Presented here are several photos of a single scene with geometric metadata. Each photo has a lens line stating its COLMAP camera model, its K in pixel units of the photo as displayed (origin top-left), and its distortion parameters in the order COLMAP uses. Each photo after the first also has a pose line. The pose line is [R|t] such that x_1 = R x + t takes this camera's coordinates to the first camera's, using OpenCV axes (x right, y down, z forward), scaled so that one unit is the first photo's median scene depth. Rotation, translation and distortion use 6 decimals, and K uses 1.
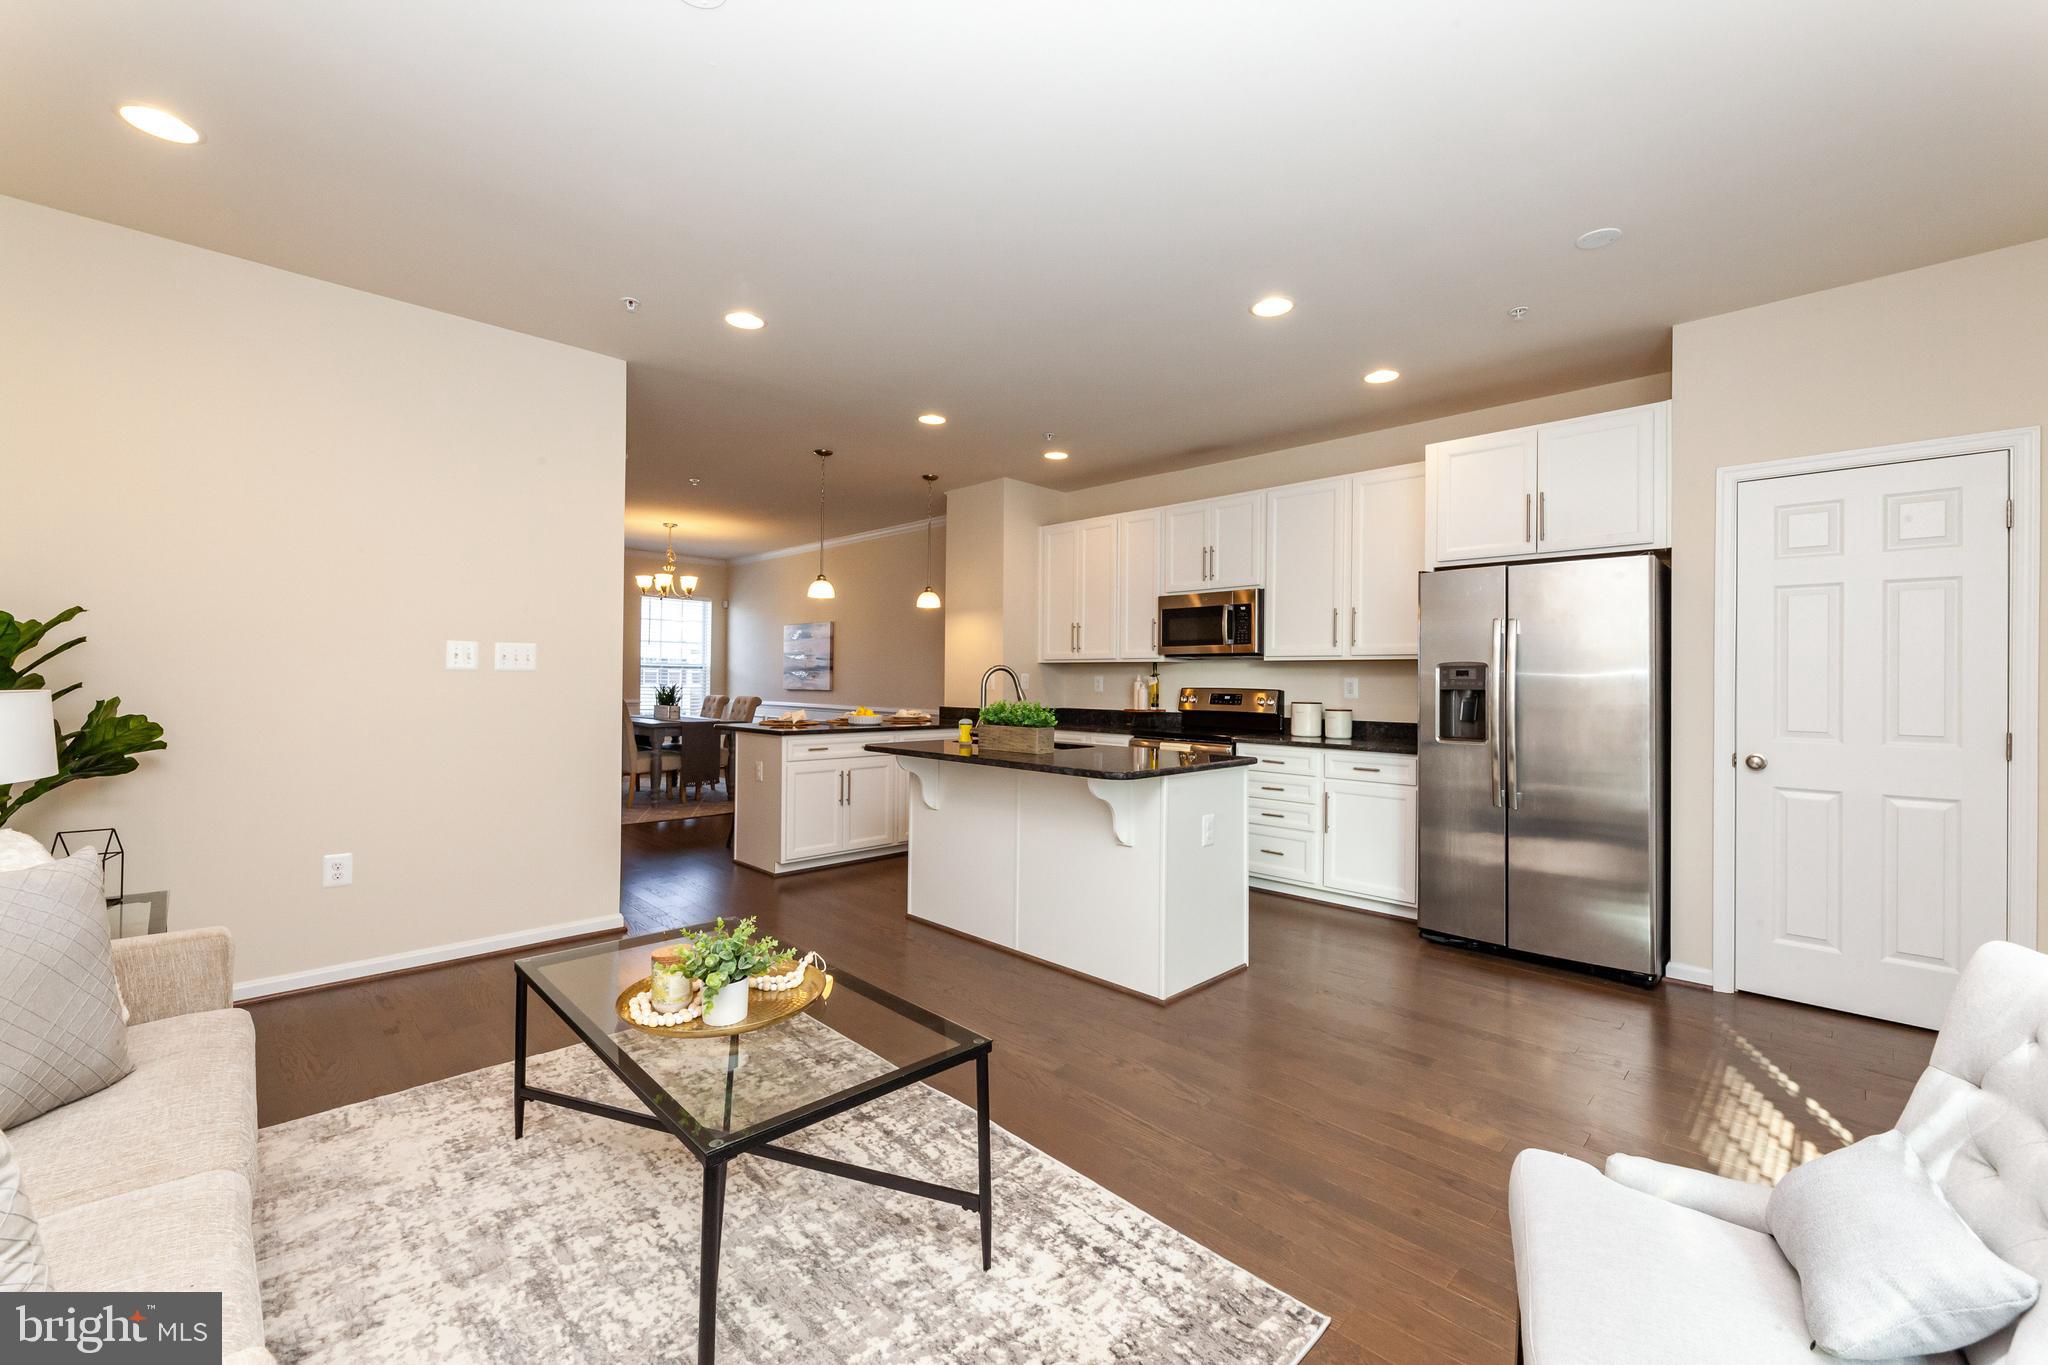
lens RADIAL K [[838.8, 0, 1027.6], [0, 838.8, 676.0], [0, 0, 1]] dist [-0.001373, -0.001236]
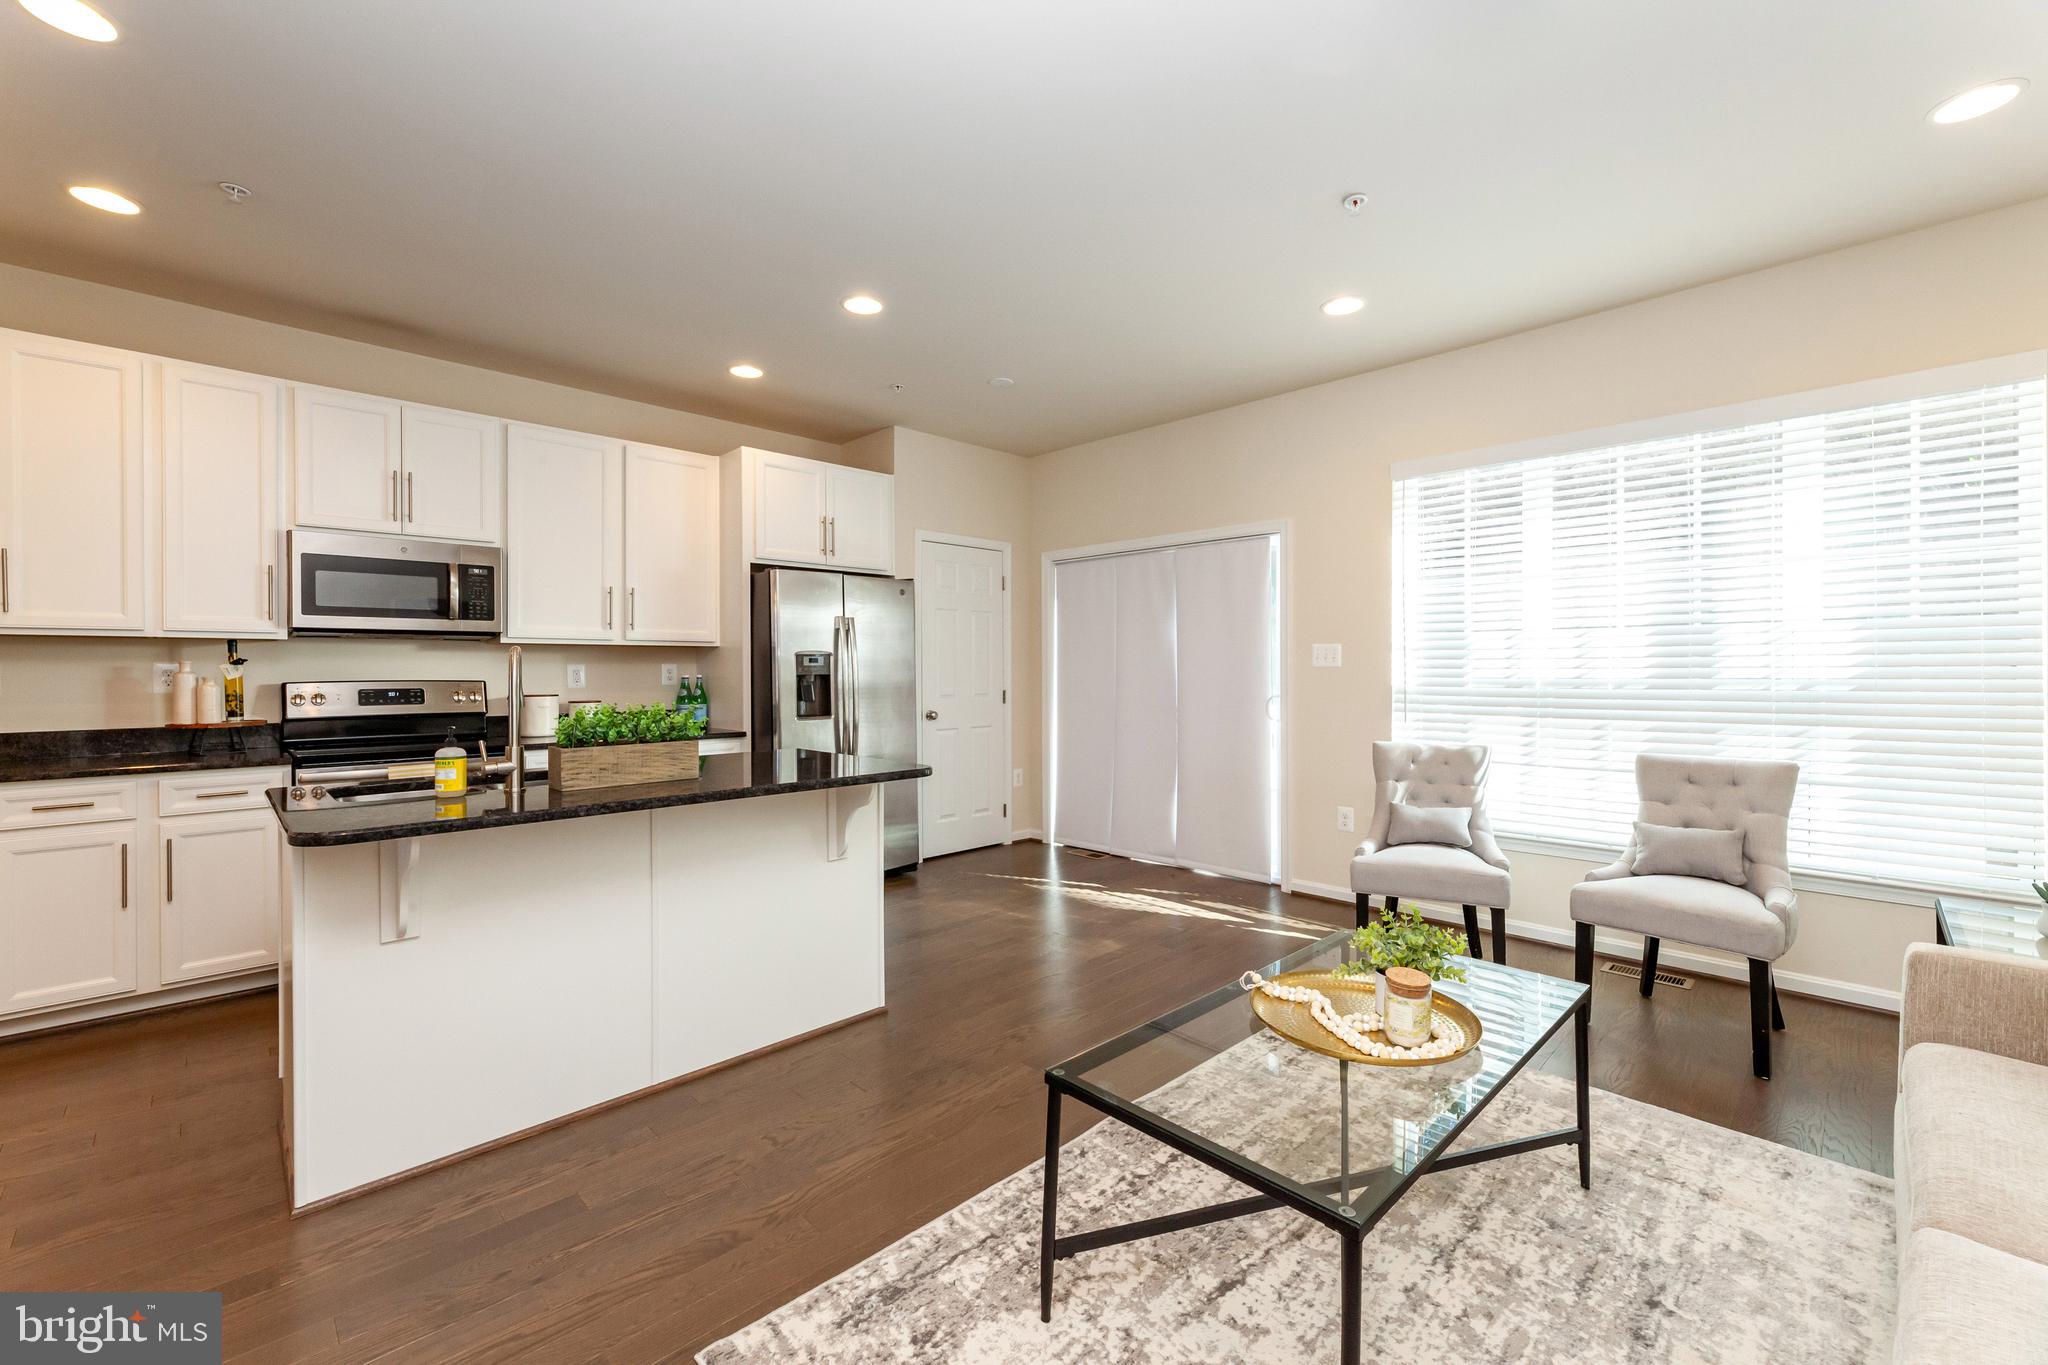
lens RADIAL K [[838.8, 0, 1025.2], [0, 838.8, 674.3], [0, 0, 1]] dist [-0.001373, -0.001236]
pose [[0.003353, -0.017467, 0.999842, -0.612402], [-0.001615, 0.999846, 0.017472, -0.004675], [-0.999993, -0.001674, 0.003324, 0.656223]]
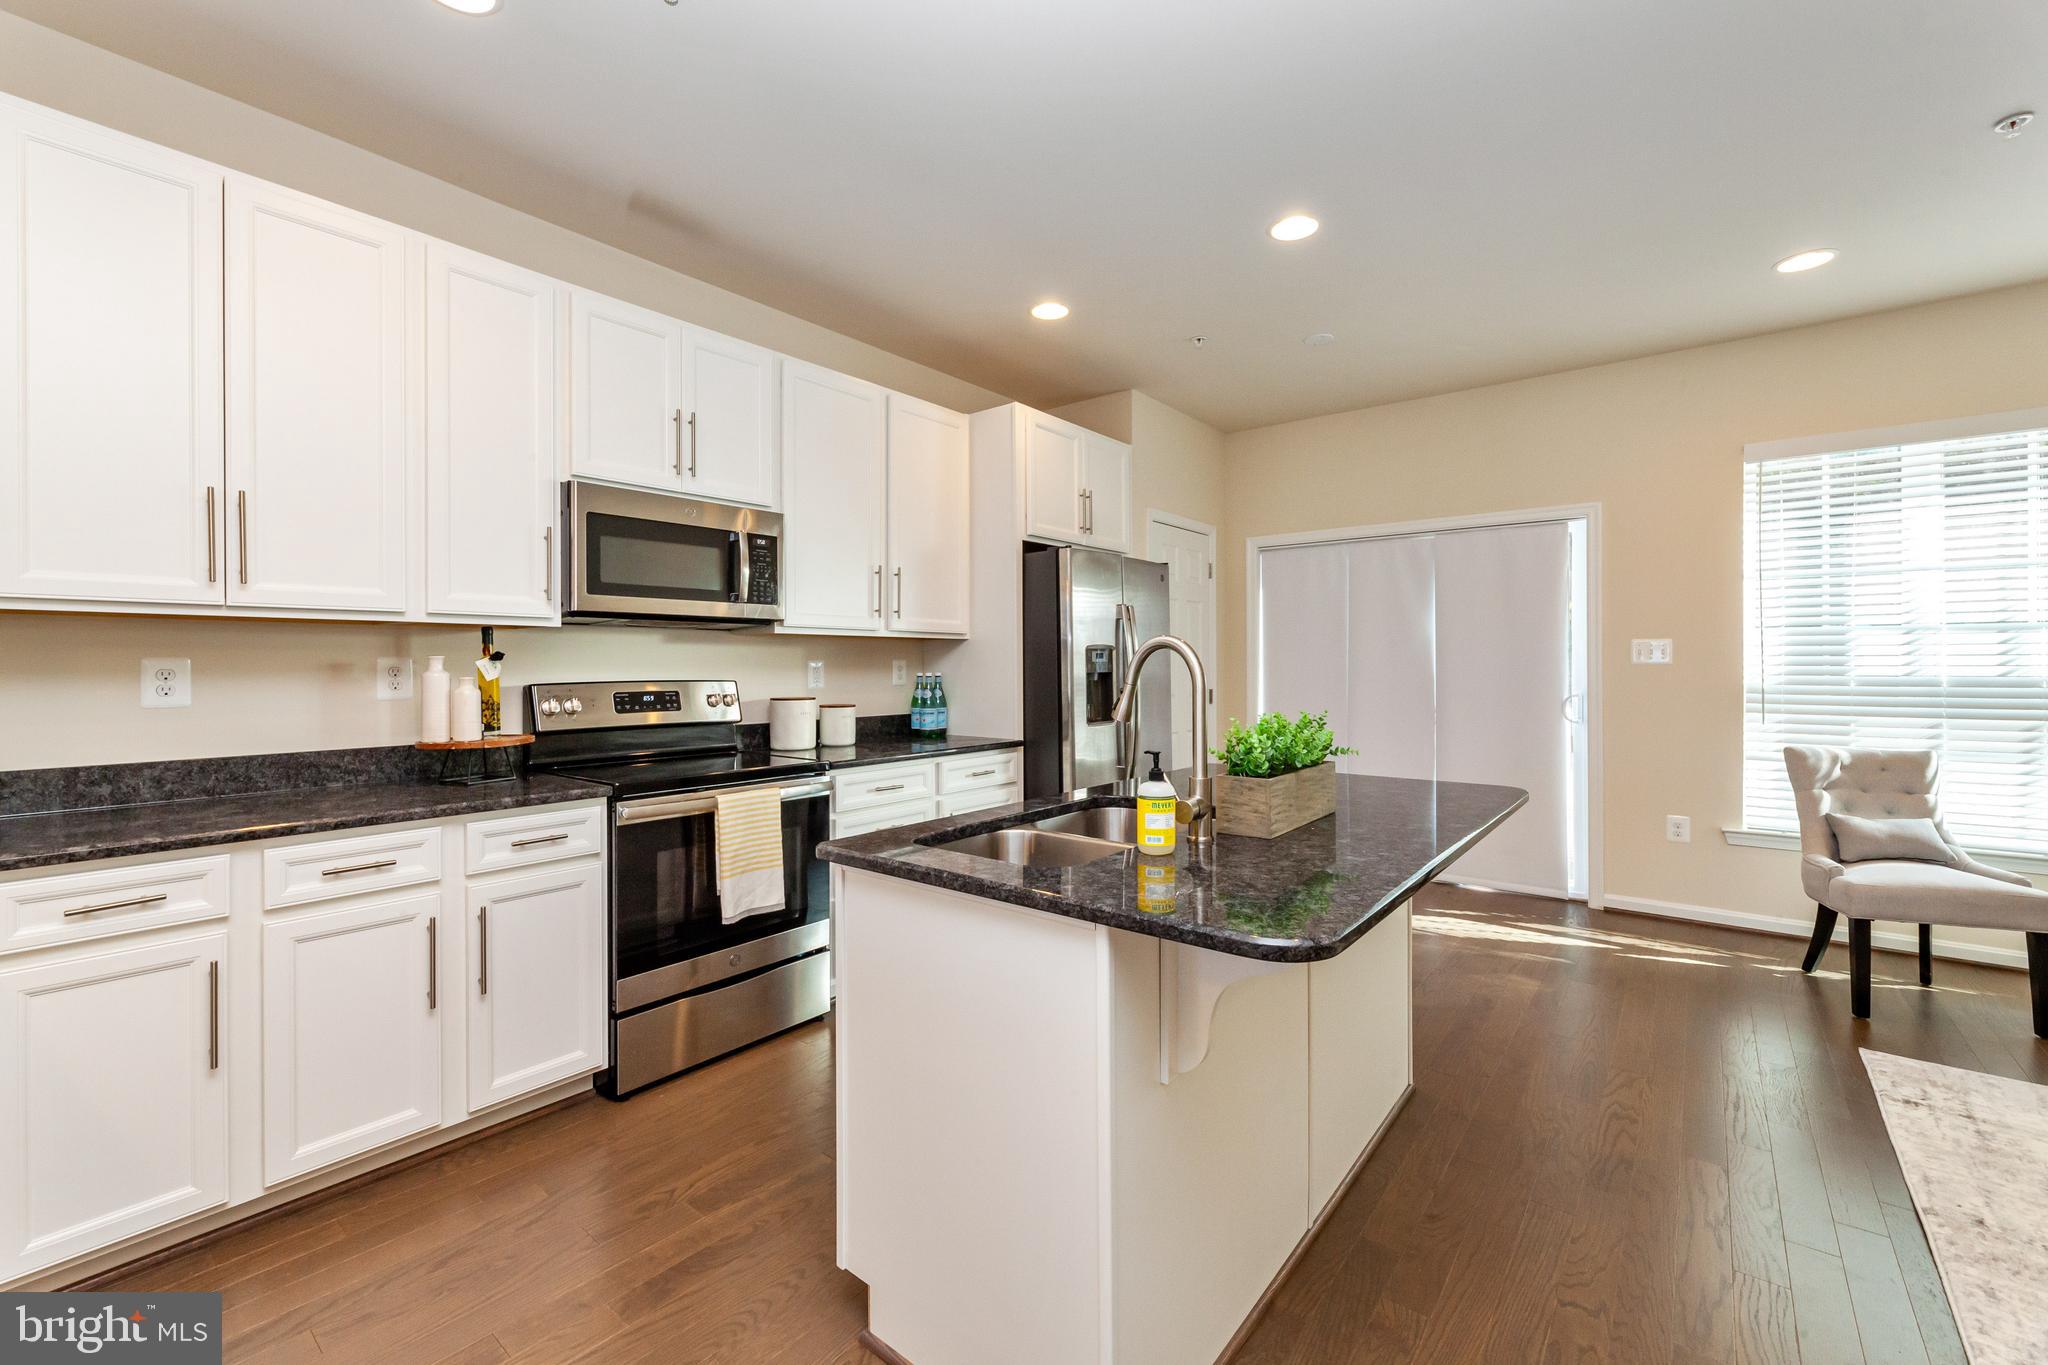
lens RADIAL K [[838.8, 0, 1021.3], [0, 838.8, 666.1], [0, 0, 1]] dist [-0.001373, -0.001236]
pose [[-0.109816, -0.011200, 0.993889, -0.437241], [-0.003113, 0.999935, 0.010924, -0.002088], [-0.993947, -0.001894, -0.109844, 1.127233]]
